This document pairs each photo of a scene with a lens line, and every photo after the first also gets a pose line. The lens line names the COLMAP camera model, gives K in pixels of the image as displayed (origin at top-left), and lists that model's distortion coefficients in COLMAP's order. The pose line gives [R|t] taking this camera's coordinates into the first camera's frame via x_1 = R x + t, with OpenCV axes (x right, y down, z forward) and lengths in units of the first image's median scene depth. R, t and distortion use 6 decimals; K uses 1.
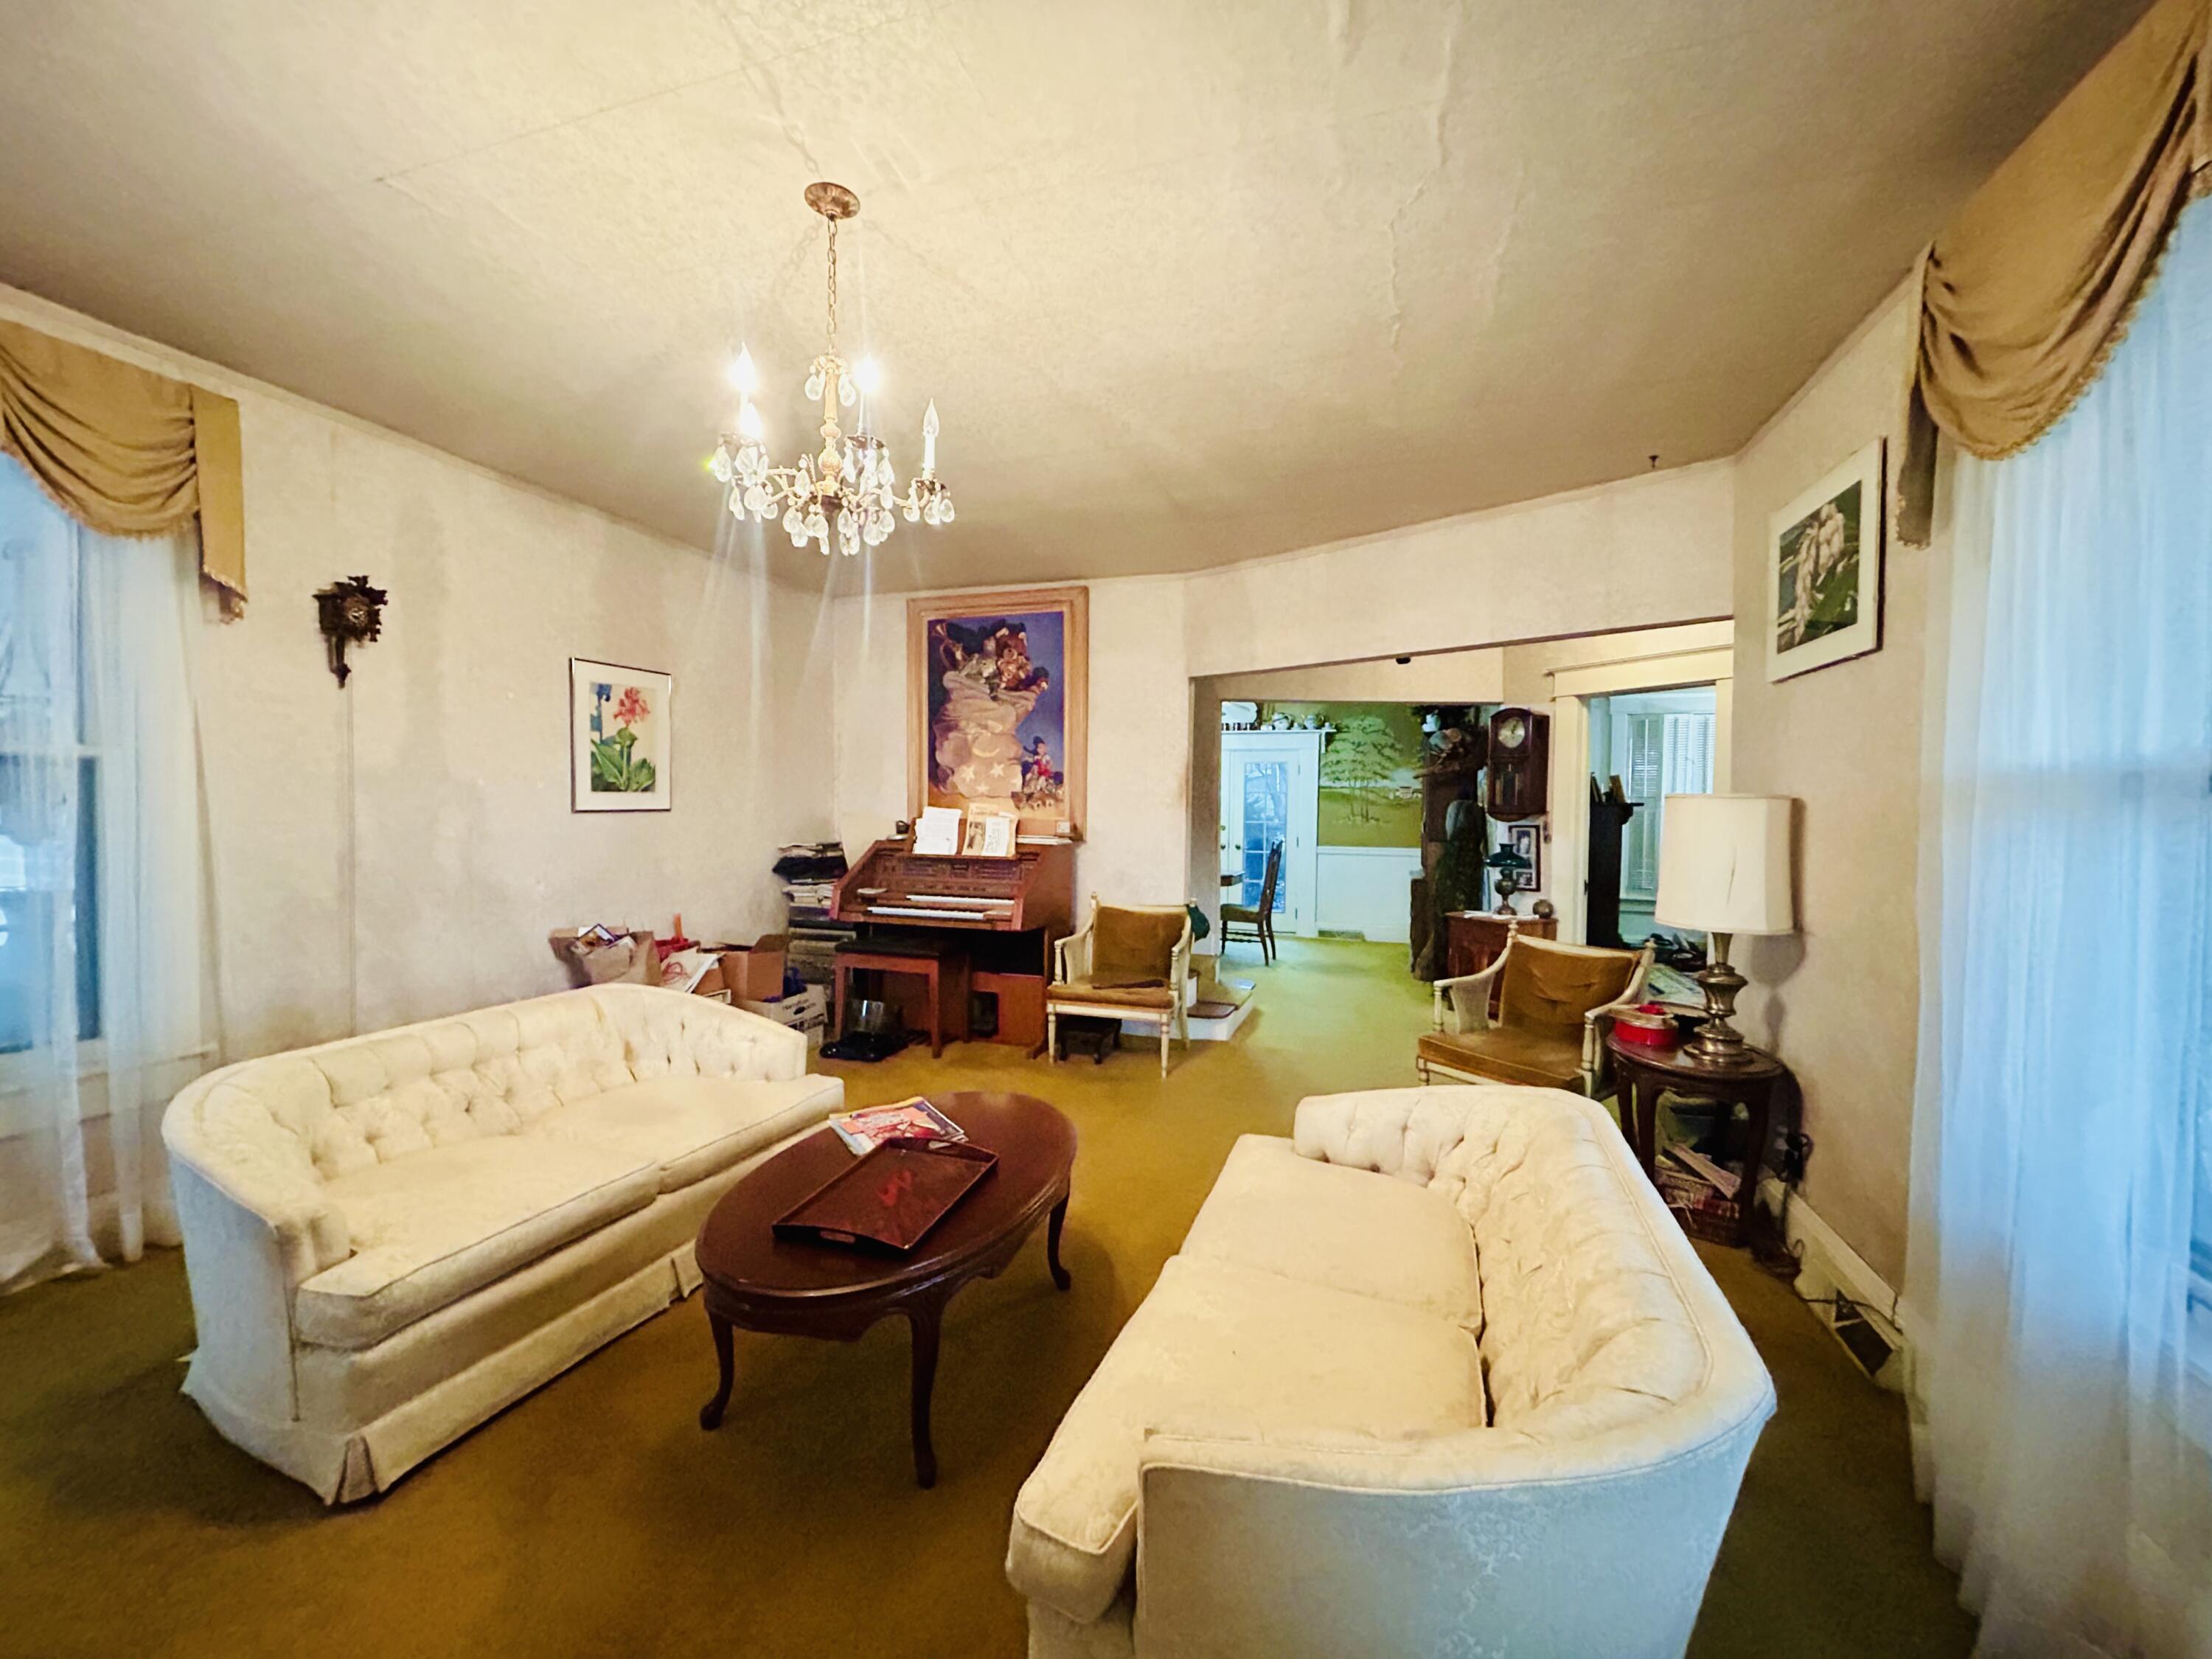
lens RADIAL K [[892.0, 0, 1111.2], [0, 892.0, 831.8], [0, 0, 1]] dist [-0.000831, 0.000089]
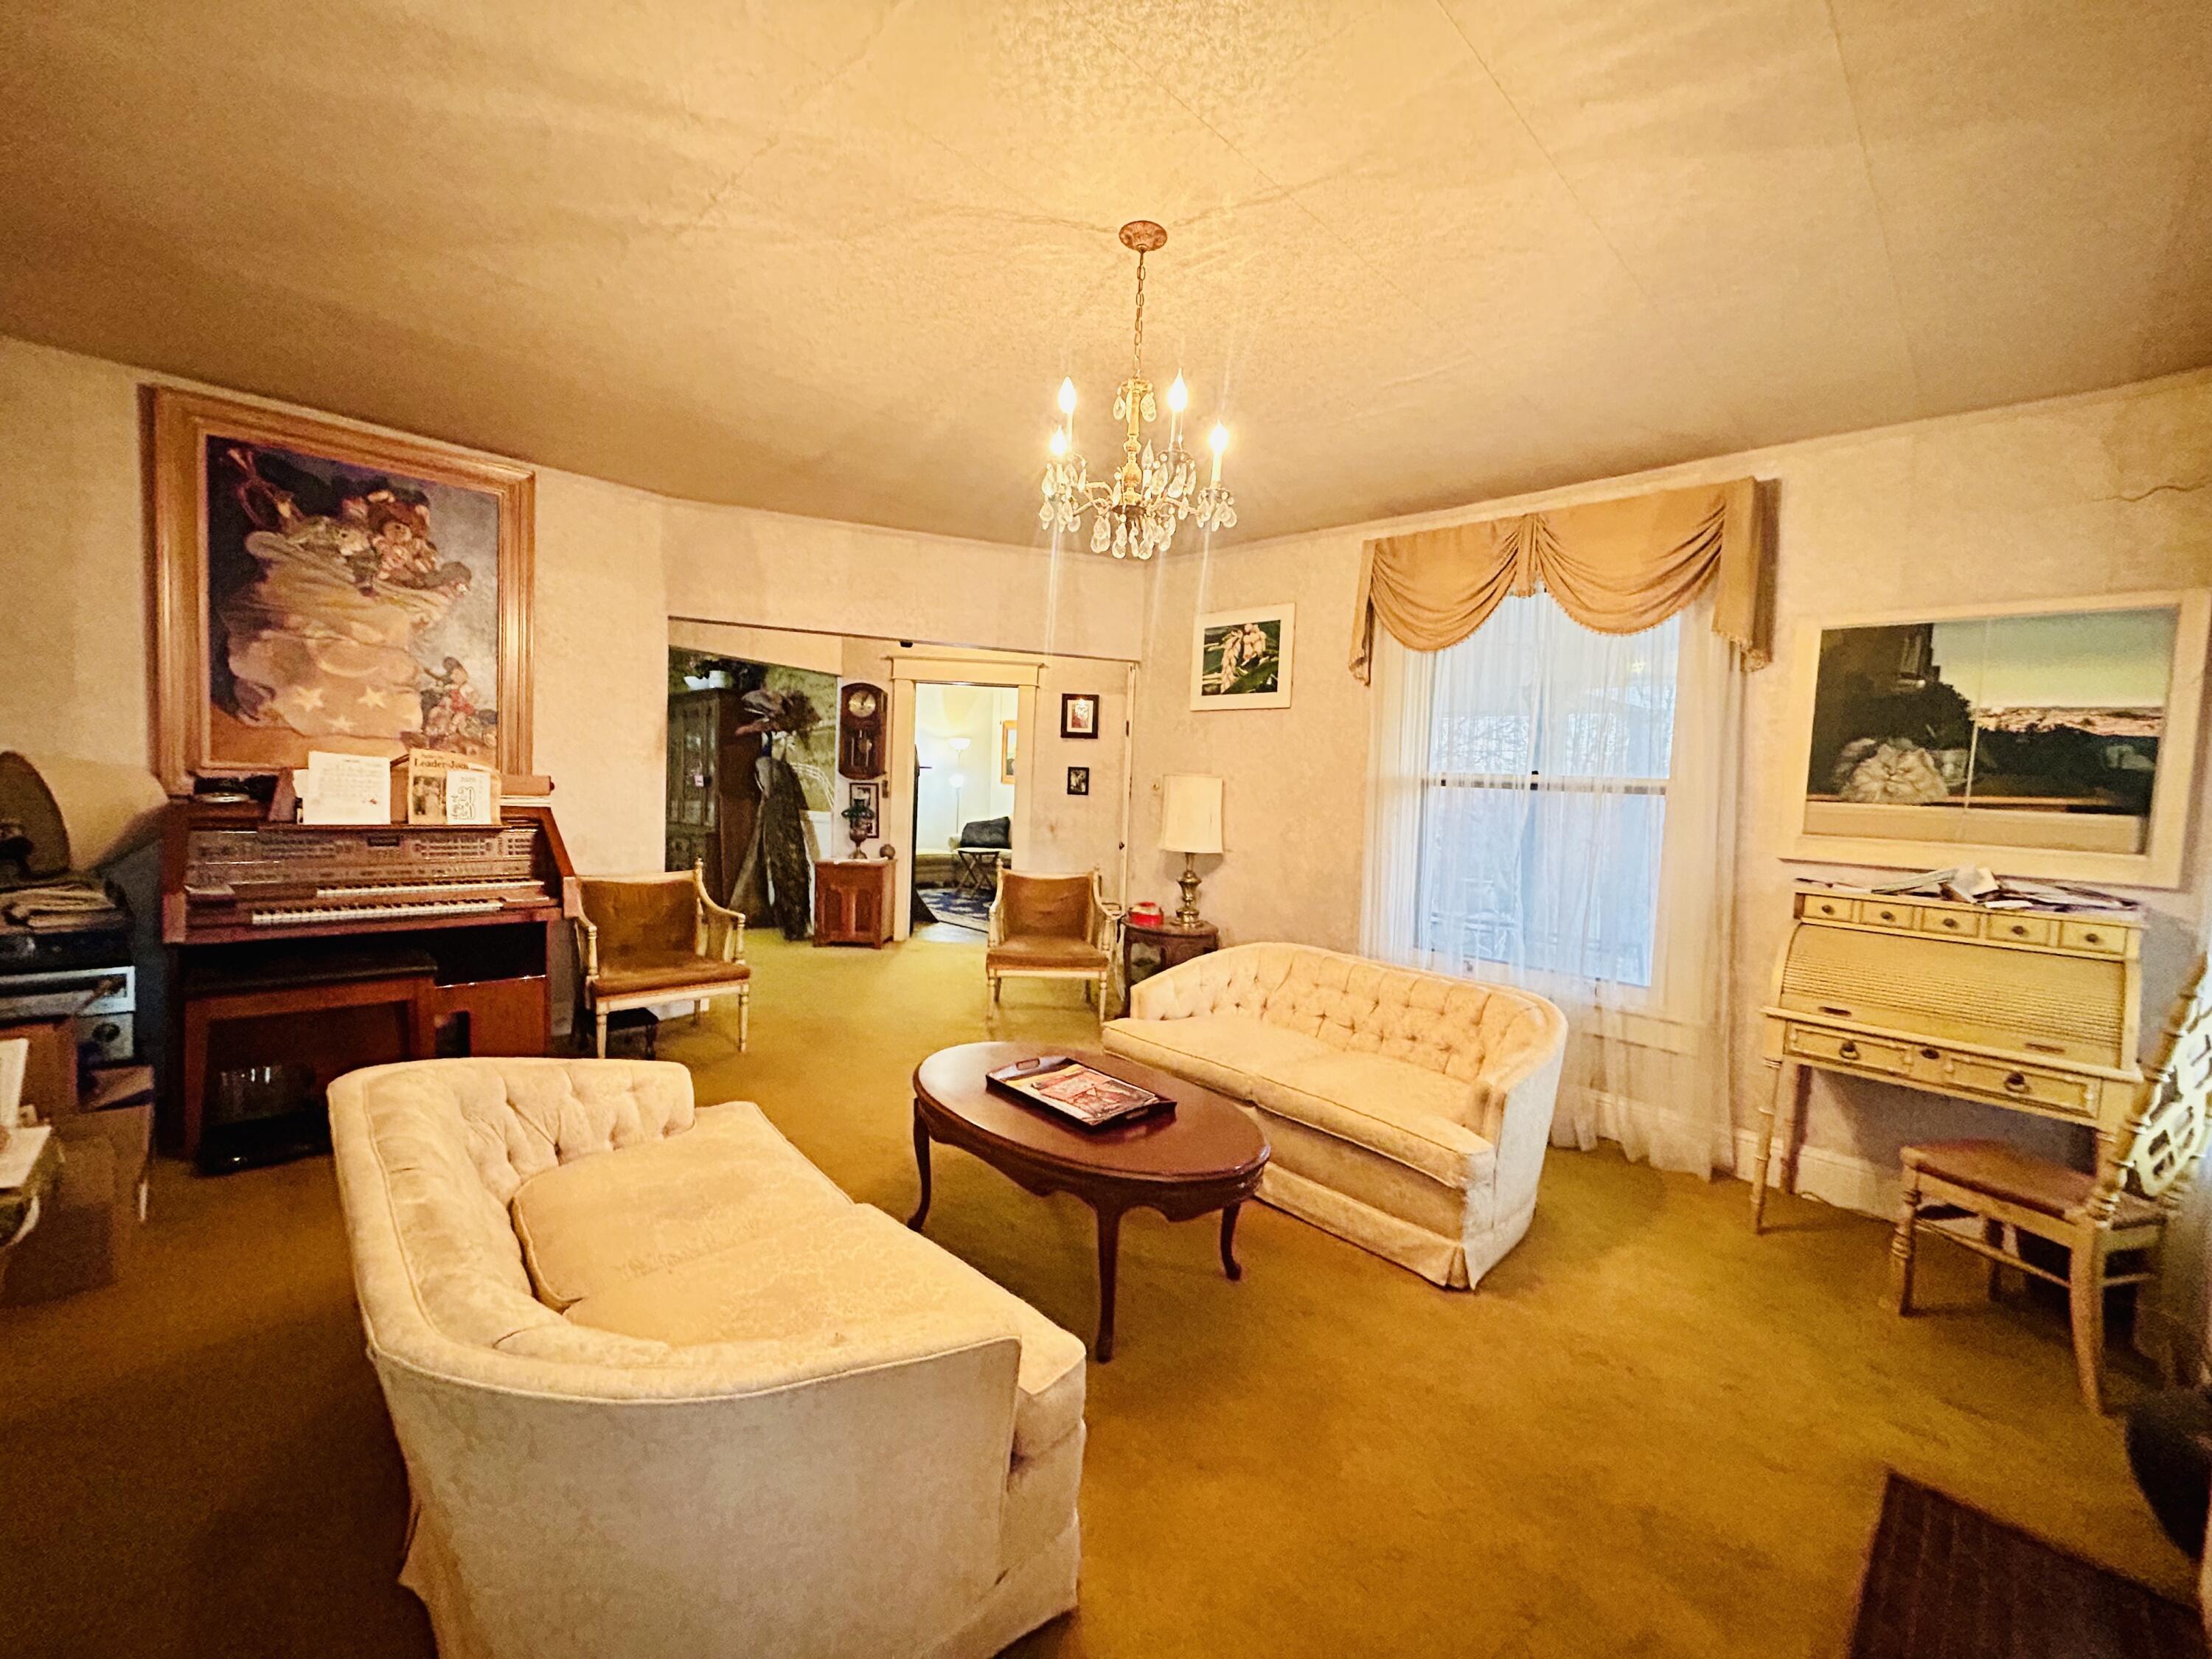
lens RADIAL K [[892.0, 0, 1111.2], [0, 892.0, 831.8], [0, 0, 1]] dist [-0.000831, 0.000089]
pose [[0.447744, -0.042336, 0.893159, -0.530120], [-0.012195, 0.998496, 0.053442, -0.011551], [-0.894078, -0.034820, 0.446555, 0.203173]]
